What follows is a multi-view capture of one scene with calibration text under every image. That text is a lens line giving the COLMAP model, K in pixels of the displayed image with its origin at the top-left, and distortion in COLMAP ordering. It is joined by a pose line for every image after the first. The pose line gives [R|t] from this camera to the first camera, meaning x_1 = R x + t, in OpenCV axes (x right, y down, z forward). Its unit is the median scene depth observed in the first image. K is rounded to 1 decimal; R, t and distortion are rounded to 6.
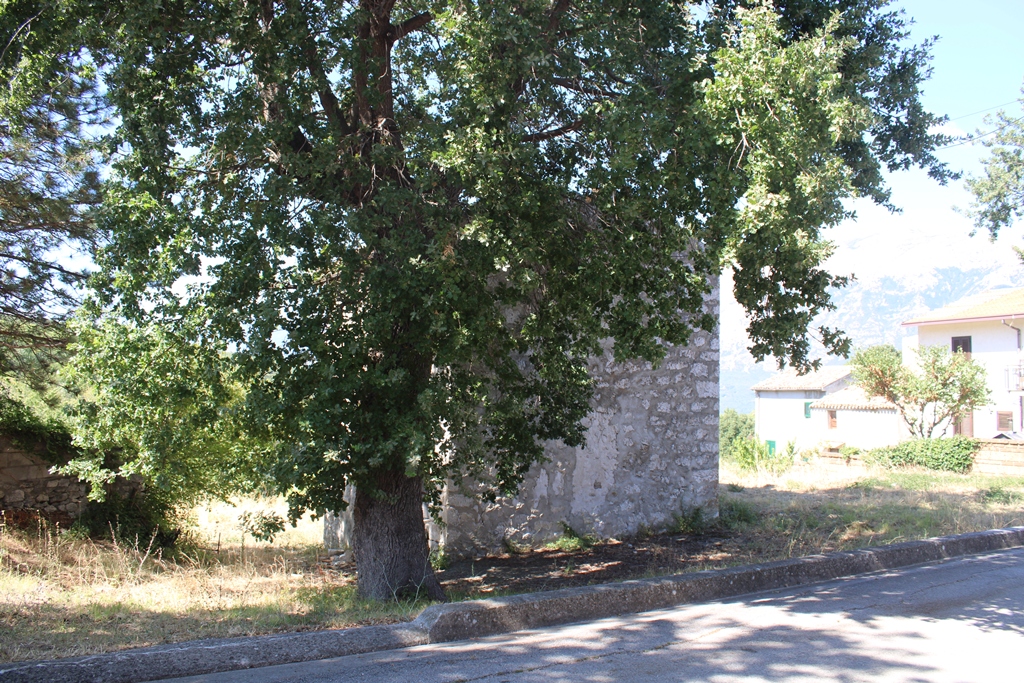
lens RADIAL K [[852.9, 0, 515.3], [0, 852.9, 336.1], [0, 0, 1]] dist [-0.158970, 0.122930]
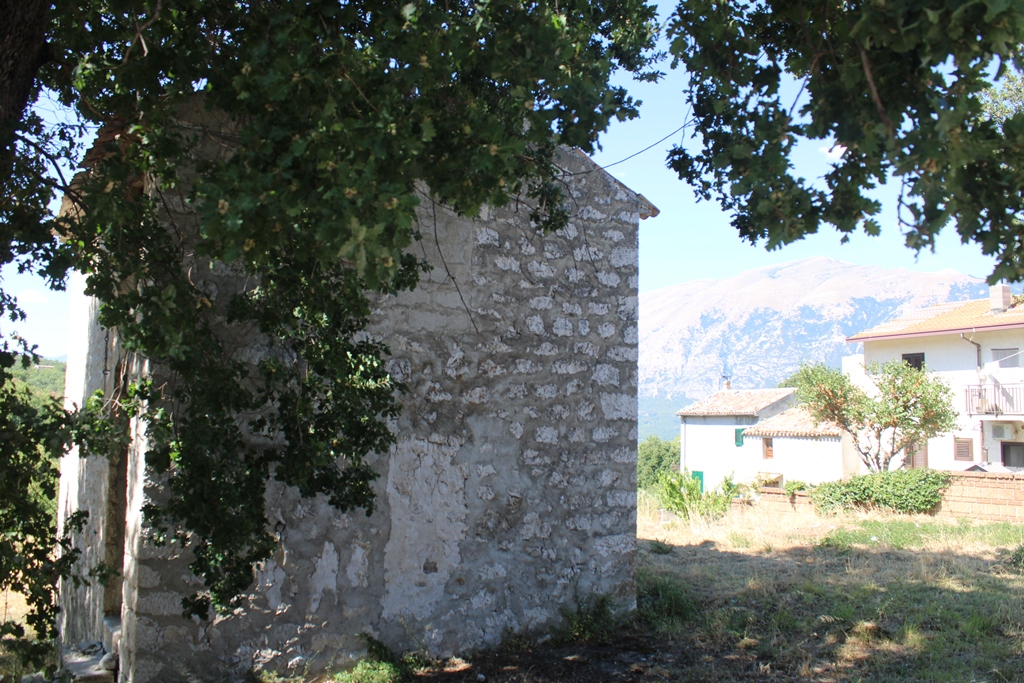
lens RADIAL K [[852.9, 0, 508.2], [0, 852.9, 334.7], [0, 0, 1]] dist [-0.158970, 0.122930]
pose [[0.996745, 0.008184, 0.080203, 0.093907], [-0.005512, 0.999424, -0.033484, 0.031242], [-0.080431, 0.032933, 0.996216, 0.374198]]
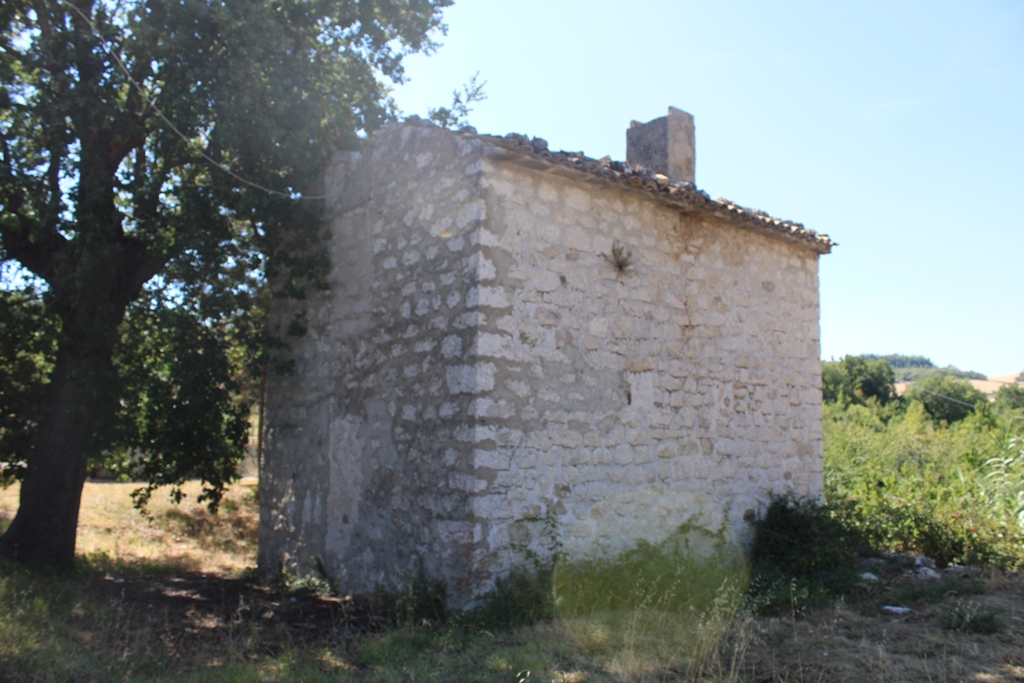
lens RADIAL K [[852.9, 0, 526.2], [0, 852.9, 334.3], [0, 0, 1]] dist [-0.158970, 0.122930]
pose [[0.185573, -0.143360, -0.972116, 0.793651], [0.050515, 0.989384, -0.136263, 0.113228], [0.981331, -0.023820, 0.190845, 0.931154]]
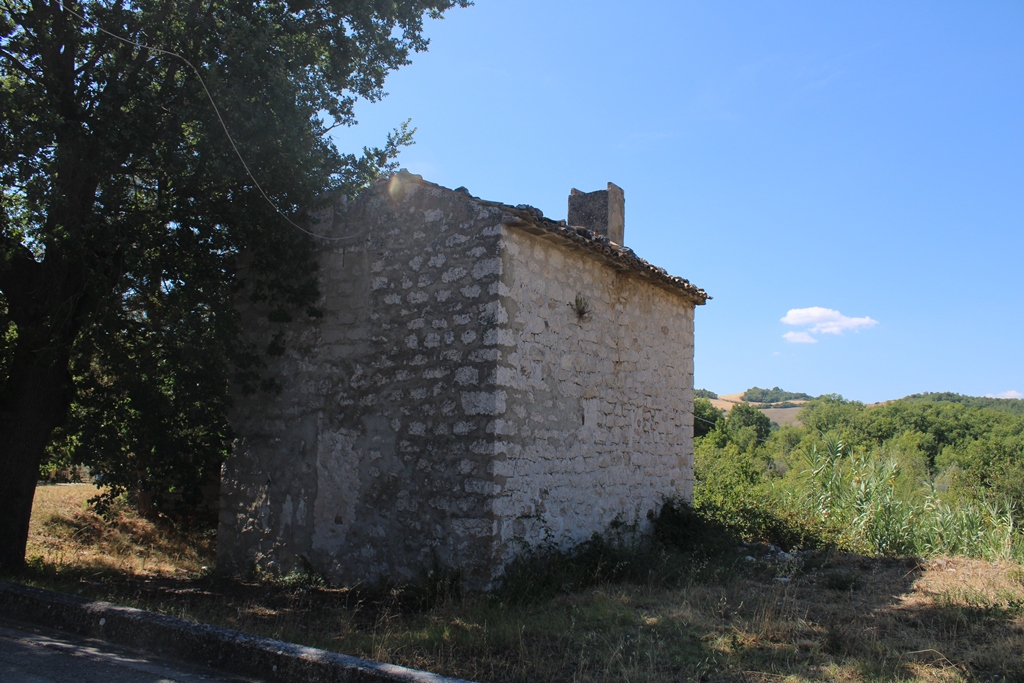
lens RADIAL K [[852.9, 0, 534.9], [0, 852.9, 342.7], [0, 0, 1]] dist [-0.158970, 0.122930]
pose [[0.468336, -0.127497, -0.874303, 0.867036], [0.042766, 0.991645, -0.121701, 0.100943], [0.882515, 0.019607, 0.469876, 0.707918]]
